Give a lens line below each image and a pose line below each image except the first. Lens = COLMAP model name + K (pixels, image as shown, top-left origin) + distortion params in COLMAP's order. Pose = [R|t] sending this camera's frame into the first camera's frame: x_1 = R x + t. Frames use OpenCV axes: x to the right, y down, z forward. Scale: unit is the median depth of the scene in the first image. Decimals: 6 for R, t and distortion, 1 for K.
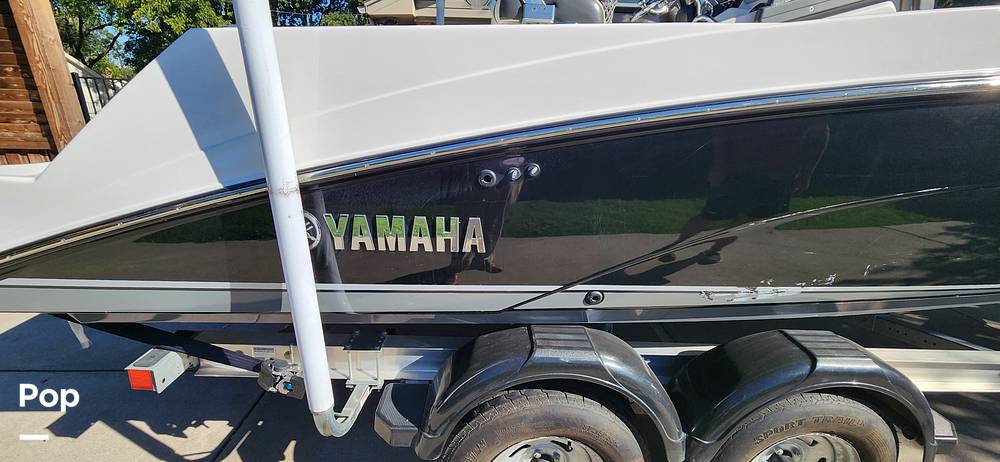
lens RADIAL K [[411.2, 0, 499.8], [0, 411.2, 235.8], [0, 0, 1]] dist [0.000154, -0.000530]
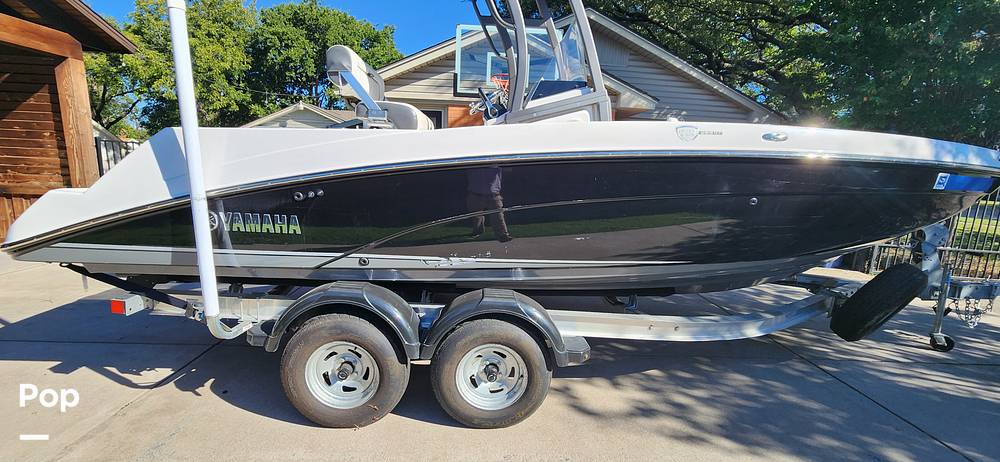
lens RADIAL K [[411.2, 0, 499.8], [0, 411.2, 235.8], [0, 0, 1]] dist [0.000154, -0.000530]
pose [[0.999868, 0.015171, 0.005782, 0.219318], [-0.014157, 0.989042, -0.146955, 0.078515], [-0.007948, 0.146854, 0.989126, -0.235528]]
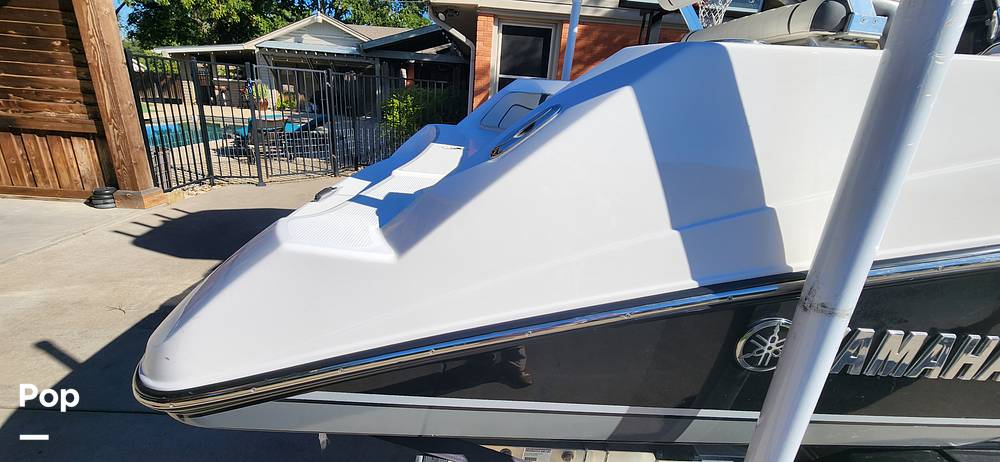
lens RADIAL K [[411.2, 0, 499.8], [0, 411.2, 235.8], [0, 0, 1]] dist [0.000154, -0.000530]
pose [[0.998877, 0.045357, 0.013688, -0.215855], [-0.045592, 0.998809, 0.017383, -0.042093], [-0.012884, -0.017987, 0.999755, 0.076328]]
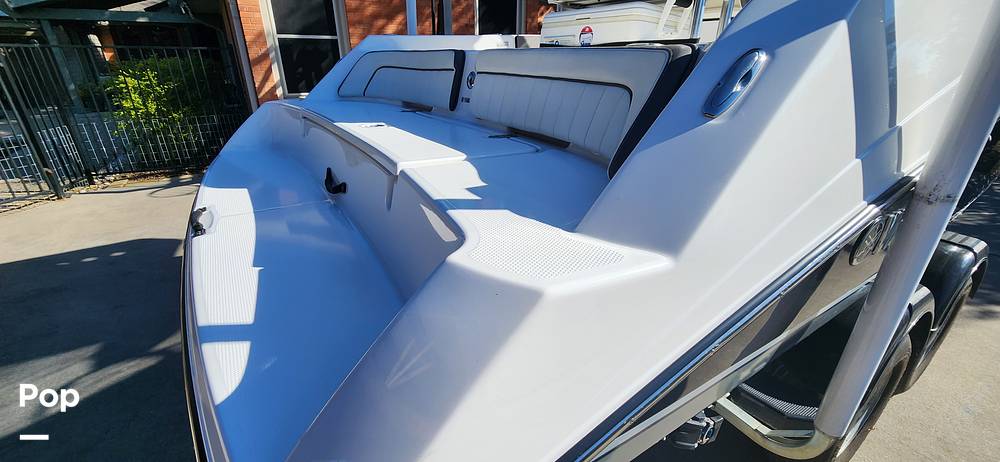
lens RADIAL K [[411.2, 0, 499.8], [0, 411.2, 235.8], [0, 0, 1]] dist [0.000154, -0.000530]
pose [[0.859835, -0.217144, 0.462095, -0.342294], [0.173938, 0.975494, 0.134745, -0.060096], [-0.480030, -0.035482, 0.876534, 0.145572]]
